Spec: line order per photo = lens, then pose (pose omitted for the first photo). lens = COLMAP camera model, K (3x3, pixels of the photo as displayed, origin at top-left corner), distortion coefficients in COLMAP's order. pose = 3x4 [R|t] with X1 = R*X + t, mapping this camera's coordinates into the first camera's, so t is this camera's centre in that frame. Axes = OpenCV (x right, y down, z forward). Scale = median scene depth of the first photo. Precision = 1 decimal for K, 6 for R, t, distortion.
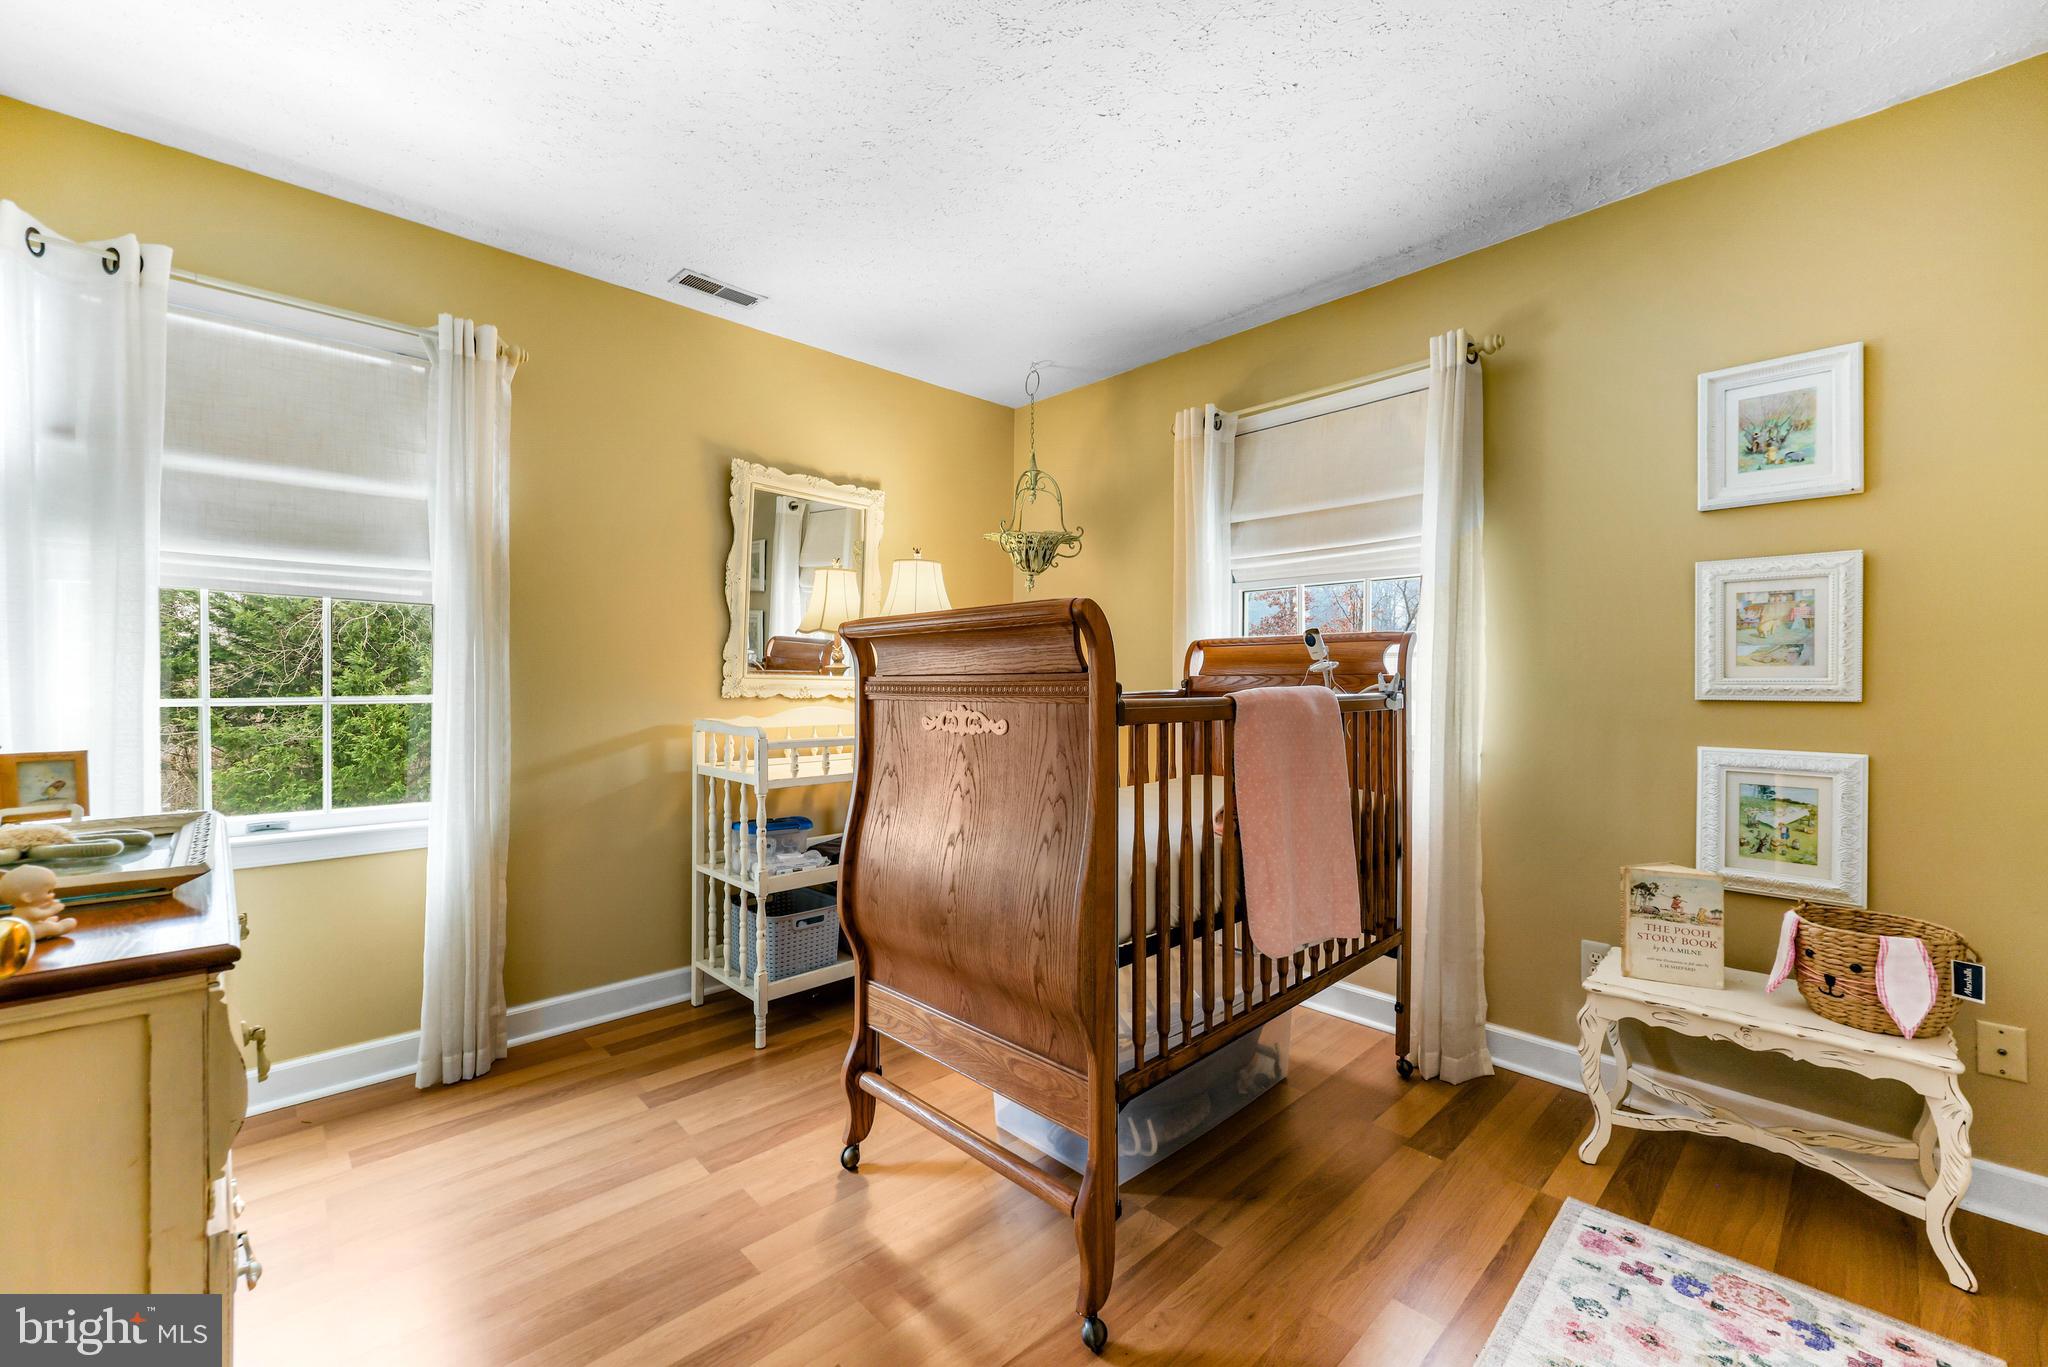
lens RADIAL K [[835.8, 0, 1019.1], [0, 835.8, 684.9], [0, 0, 1]] dist [-0.001767, -0.000416]
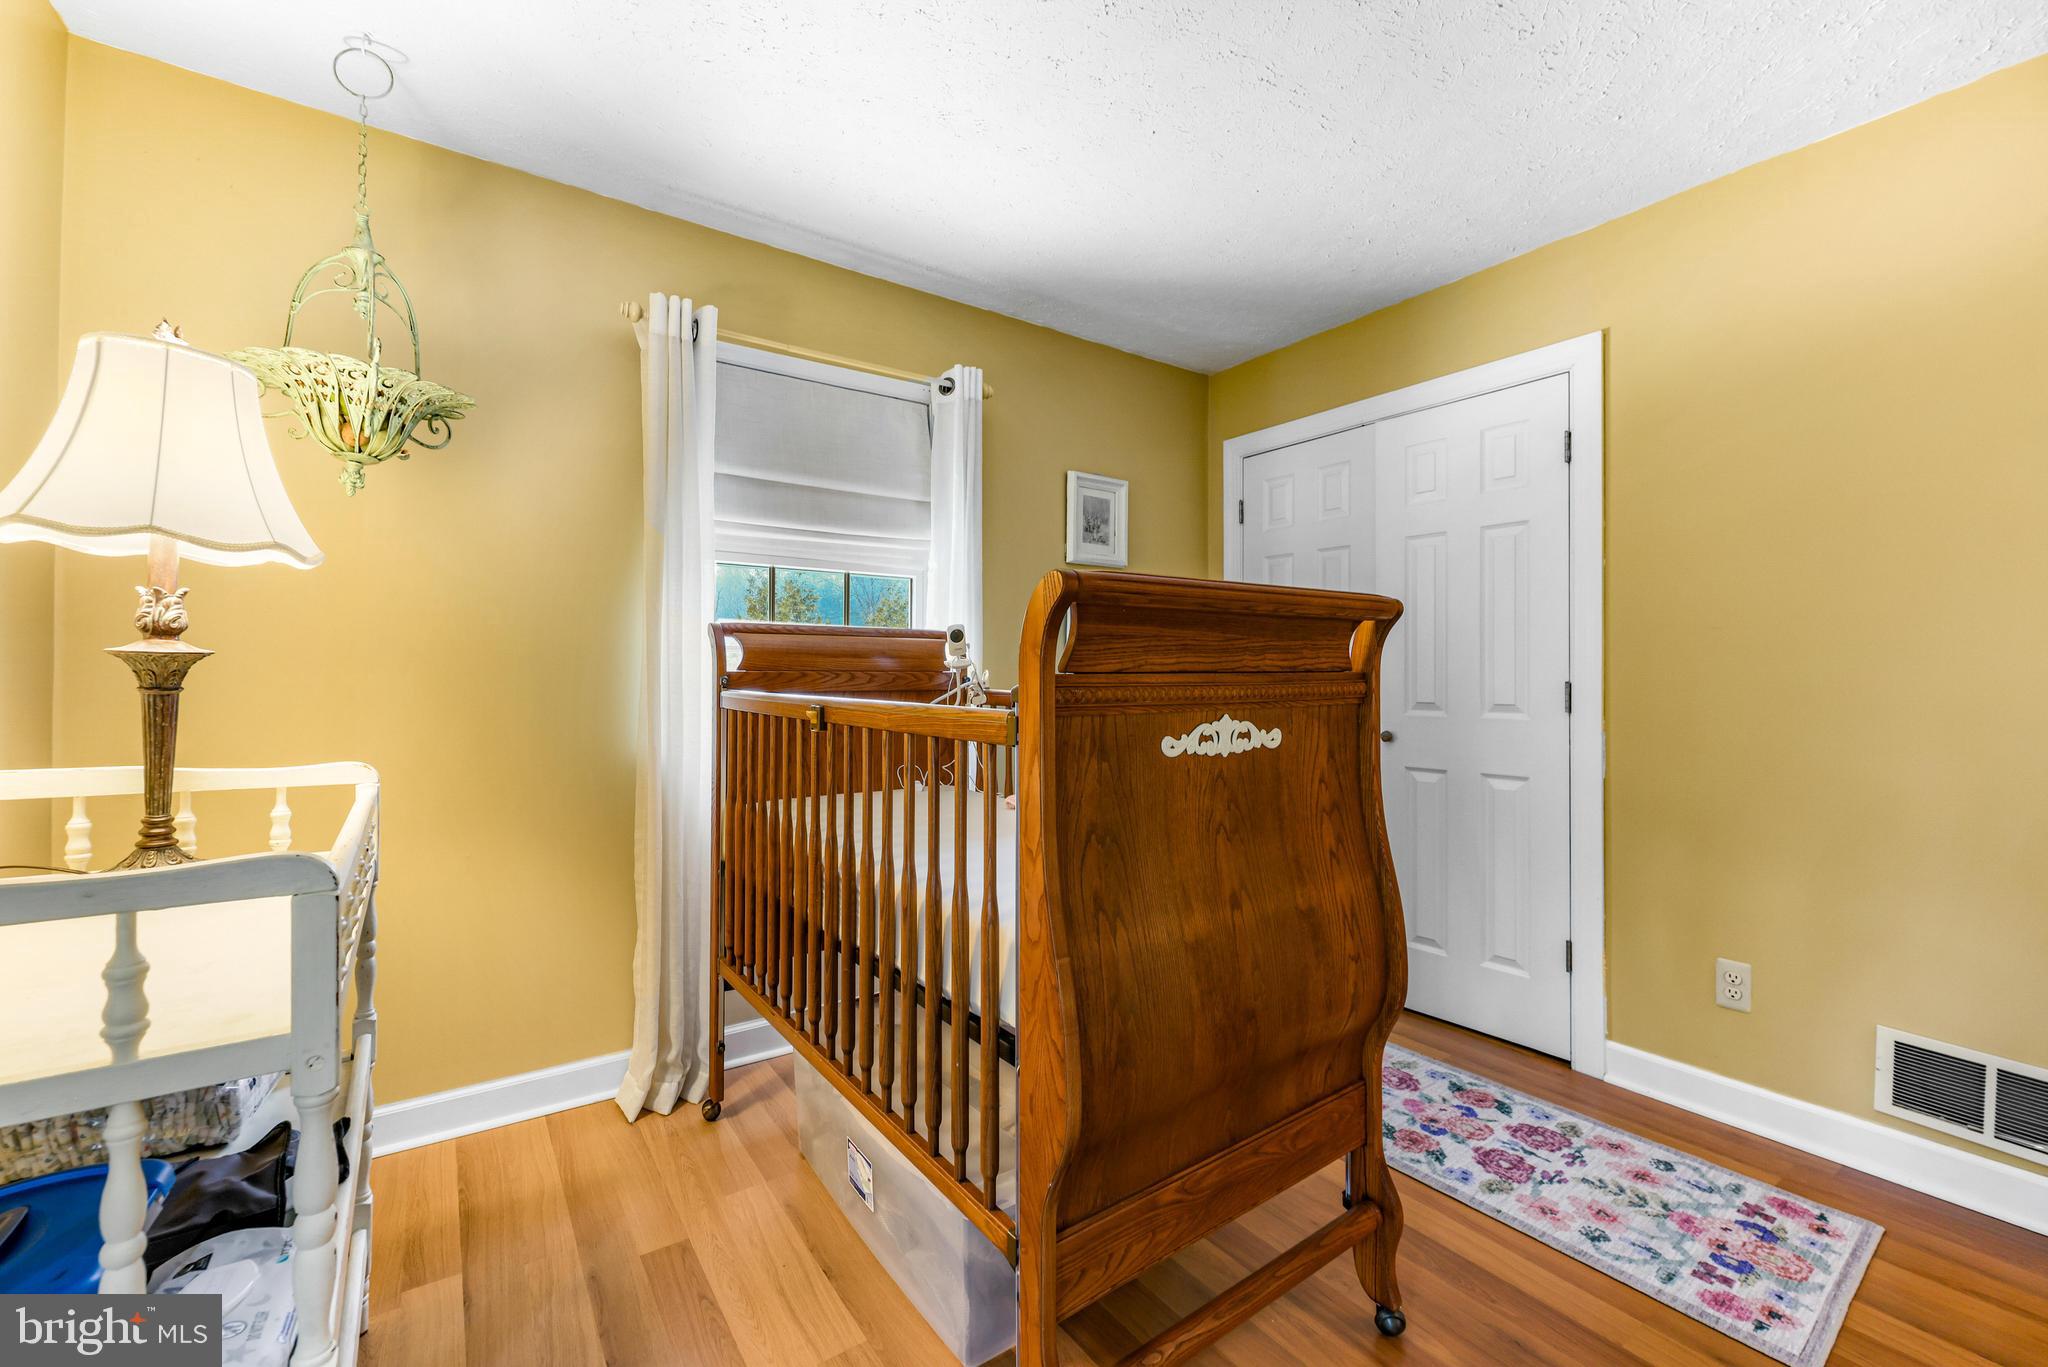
lens RADIAL K [[835.8, 0, 1021.1], [0, 835.8, 673.4], [0, 0, 1]] dist [-0.001767, -0.000416]
pose [[0.143416, 0.002141, 0.989660, -0.710815], [0.002749, 0.999993, -0.002562, -0.008688], [-0.989659, 0.003088, 0.143409, 0.933370]]
